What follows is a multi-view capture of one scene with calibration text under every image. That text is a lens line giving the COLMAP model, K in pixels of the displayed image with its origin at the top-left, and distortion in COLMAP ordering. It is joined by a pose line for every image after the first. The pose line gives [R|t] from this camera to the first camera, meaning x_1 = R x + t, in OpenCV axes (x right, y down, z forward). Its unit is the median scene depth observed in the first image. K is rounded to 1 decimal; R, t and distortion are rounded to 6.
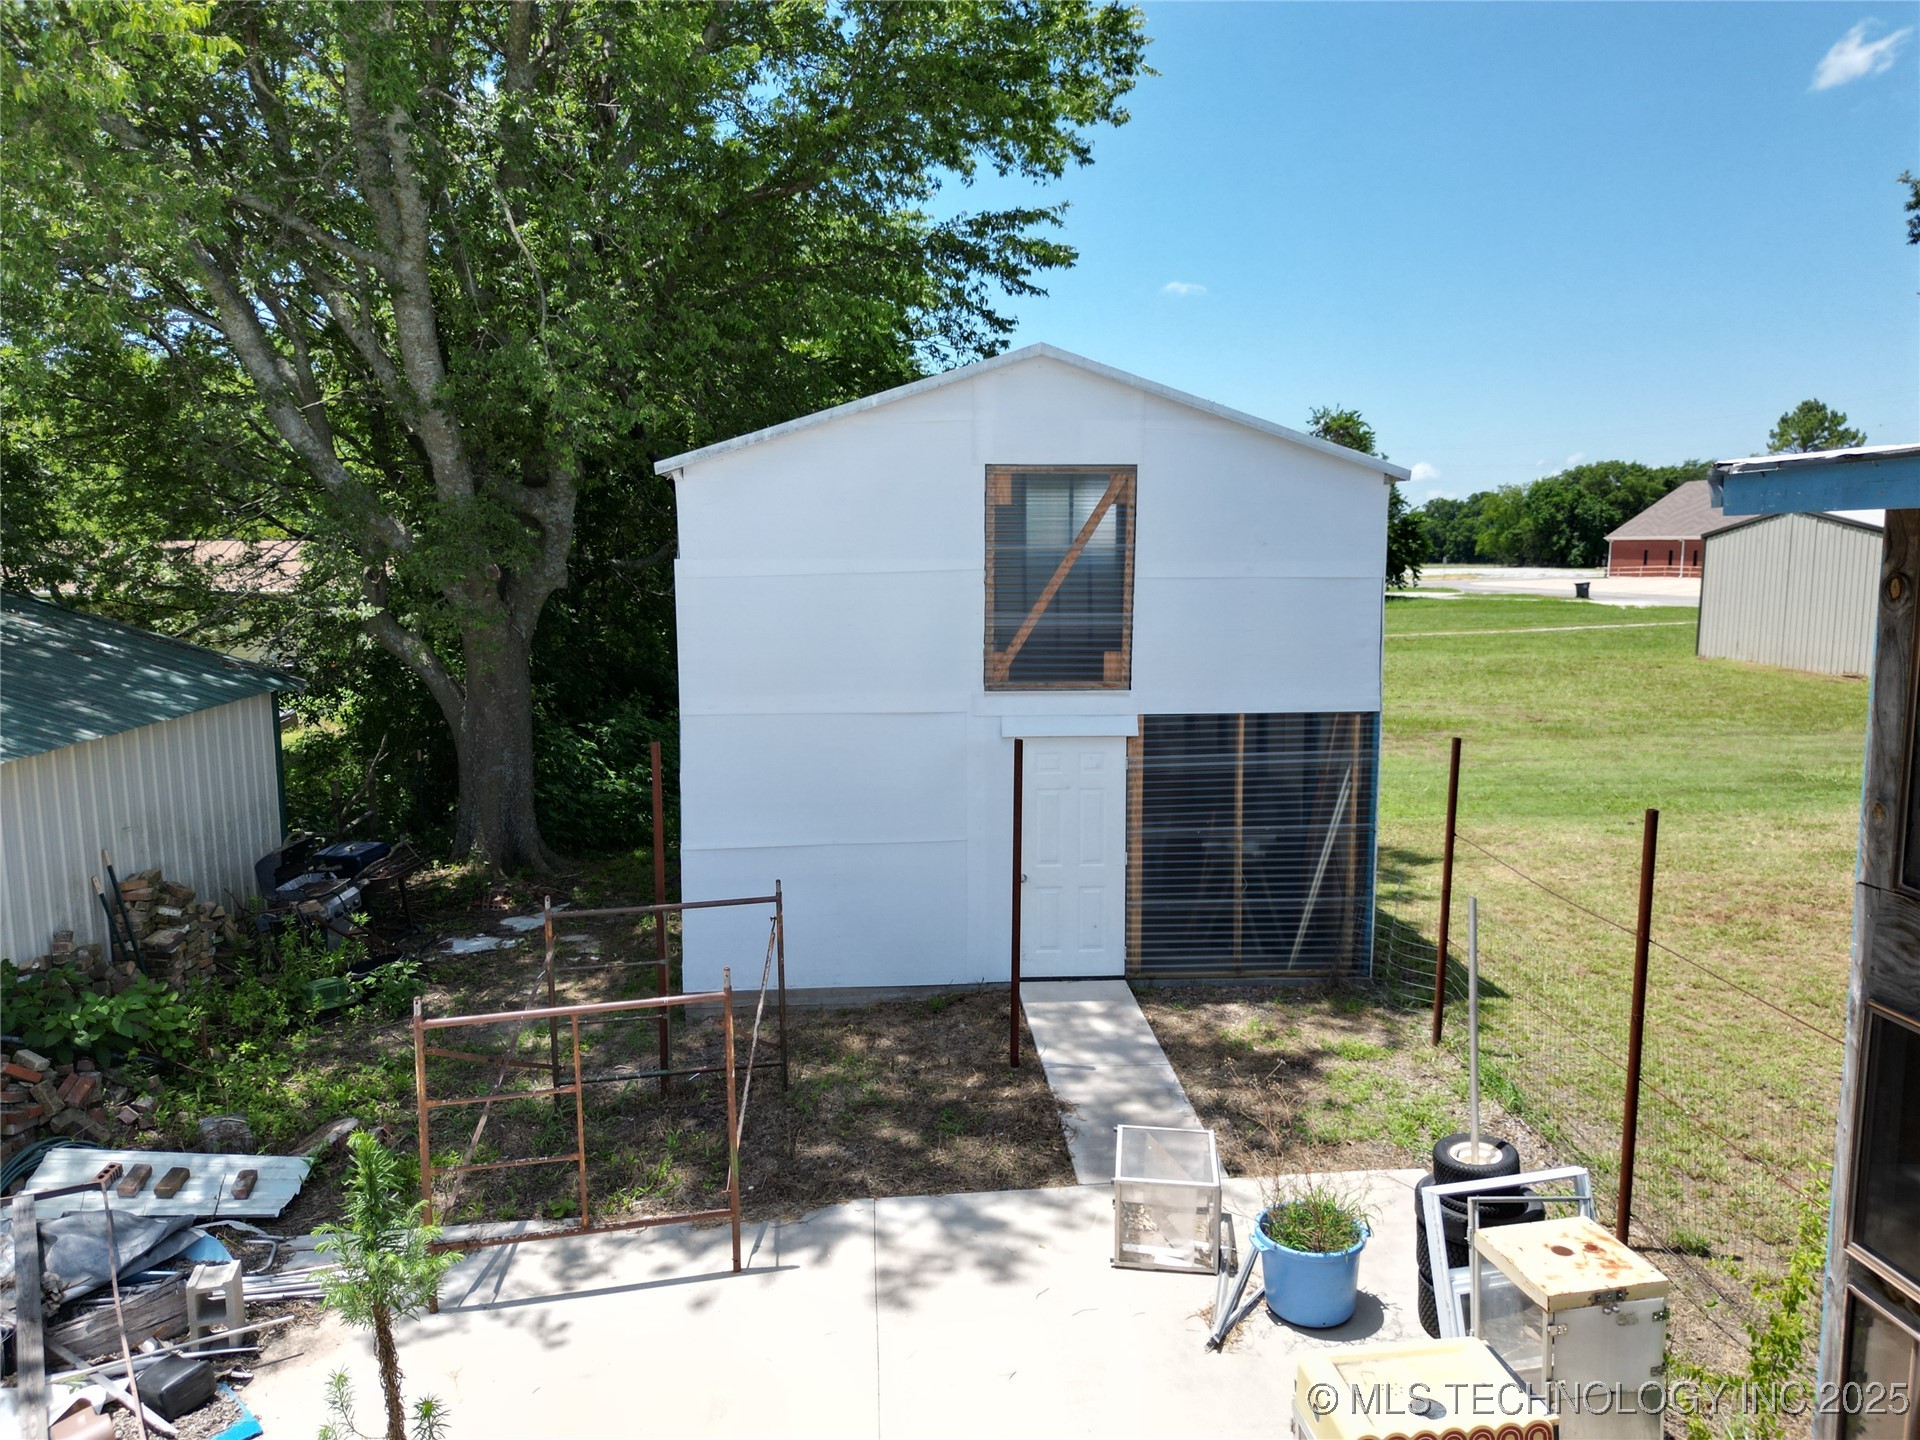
lens RADIAL K [[1348.6, 0, 962.2], [0, 1348.6, 720.5], [0, 0, 1]] dist [0.044125, -0.033971]
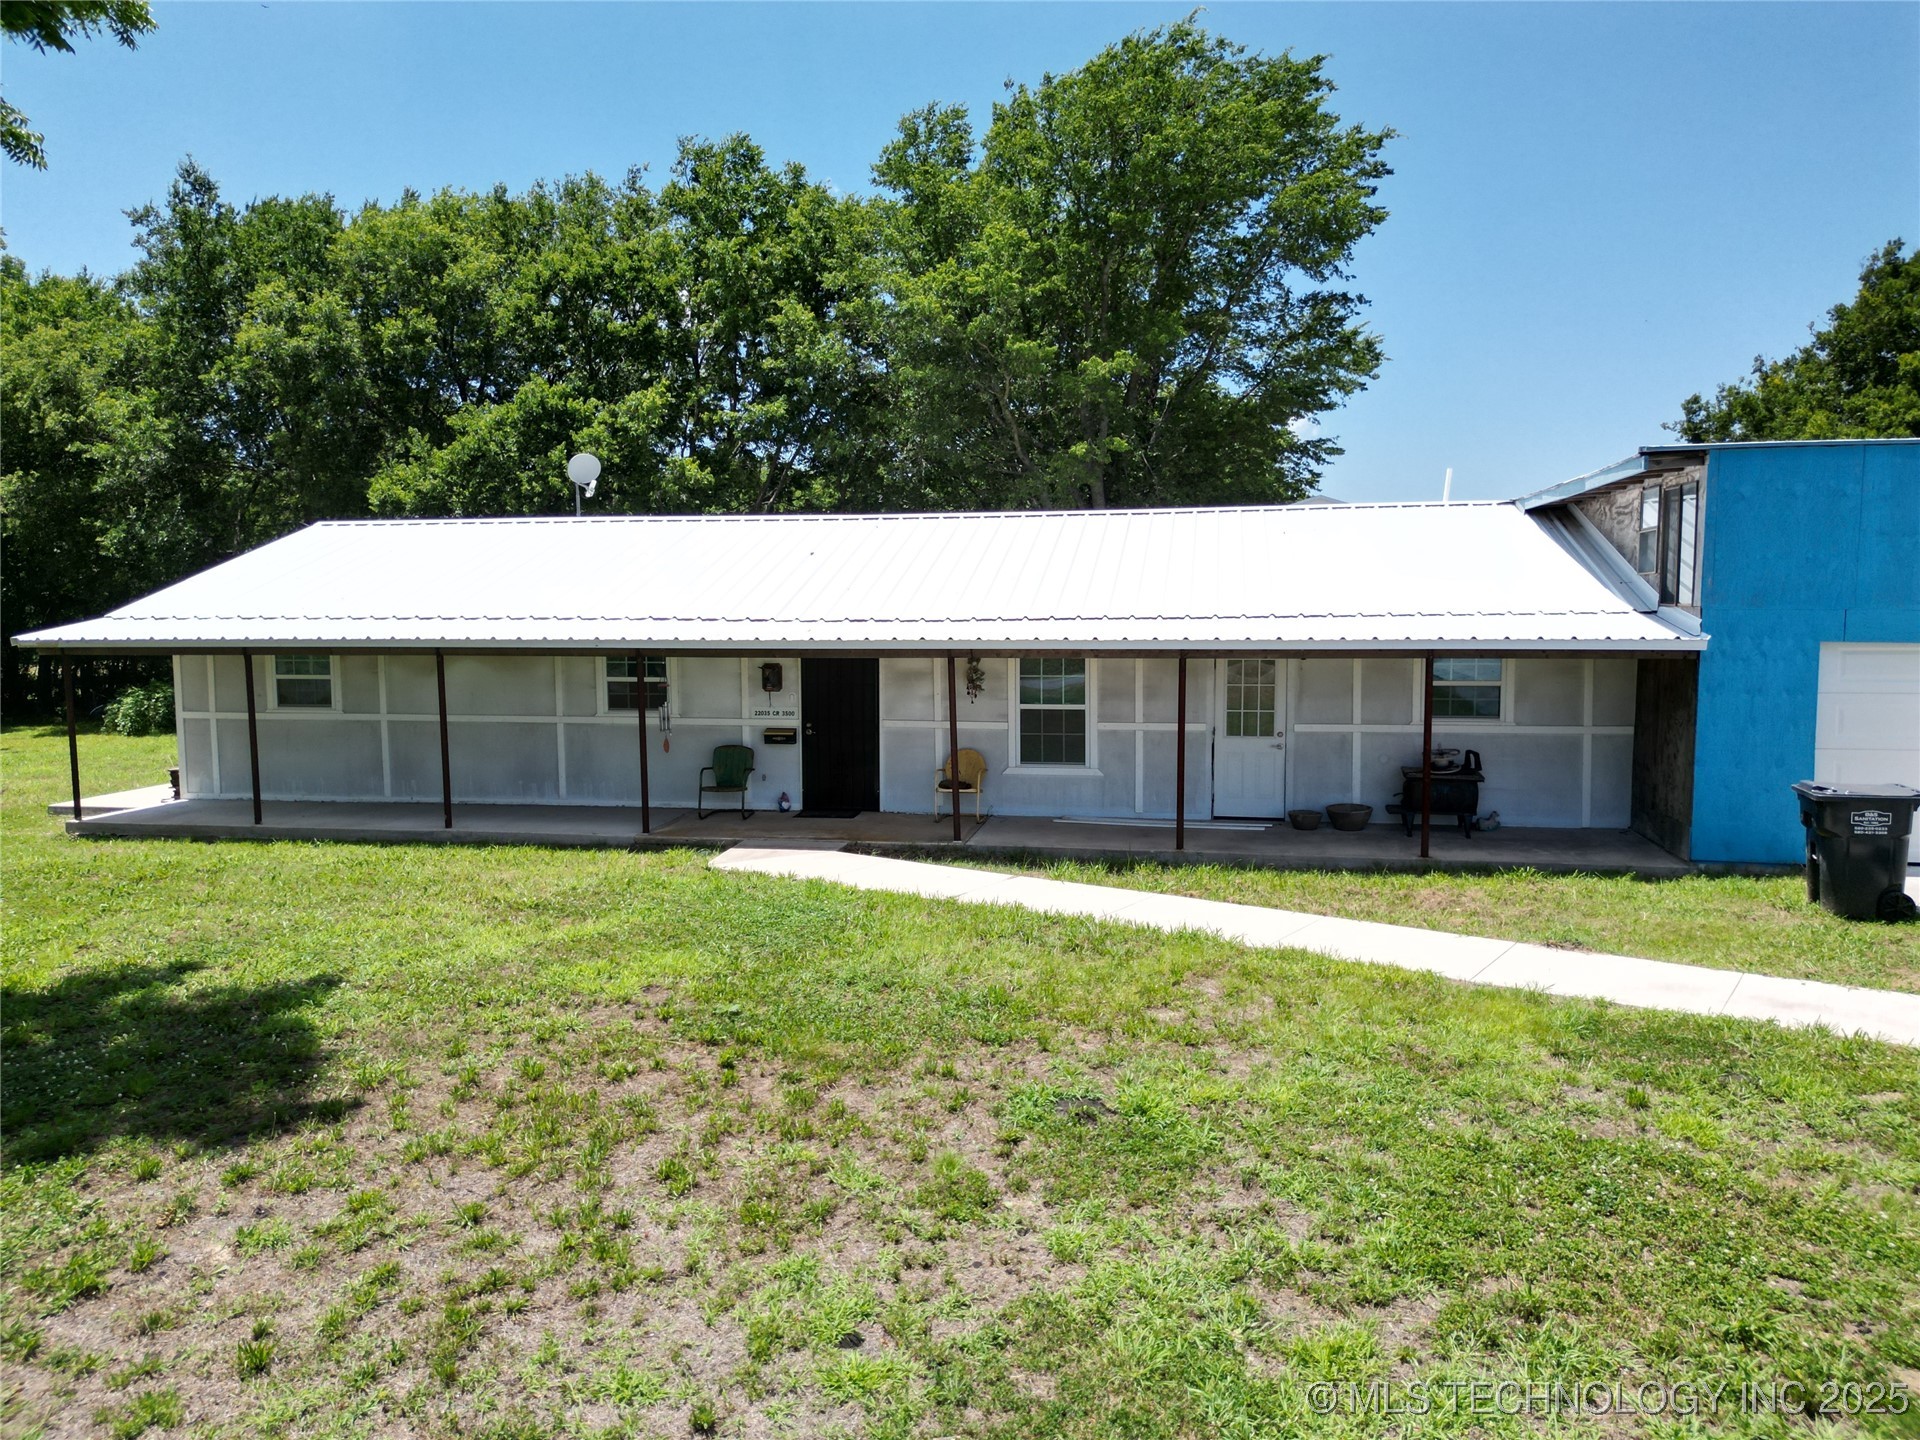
lens RADIAL K [[1348.6, 0, 944.0], [0, 1348.6, 715.2], [0, 0, 1]] dist [0.044125, -0.033971]
pose [[0.961832, 0.010457, -0.273440, 0.059260], [-0.024363, 0.998574, -0.047510, 0.292736], [0.272553, 0.052359, 0.960715, -1.609880]]
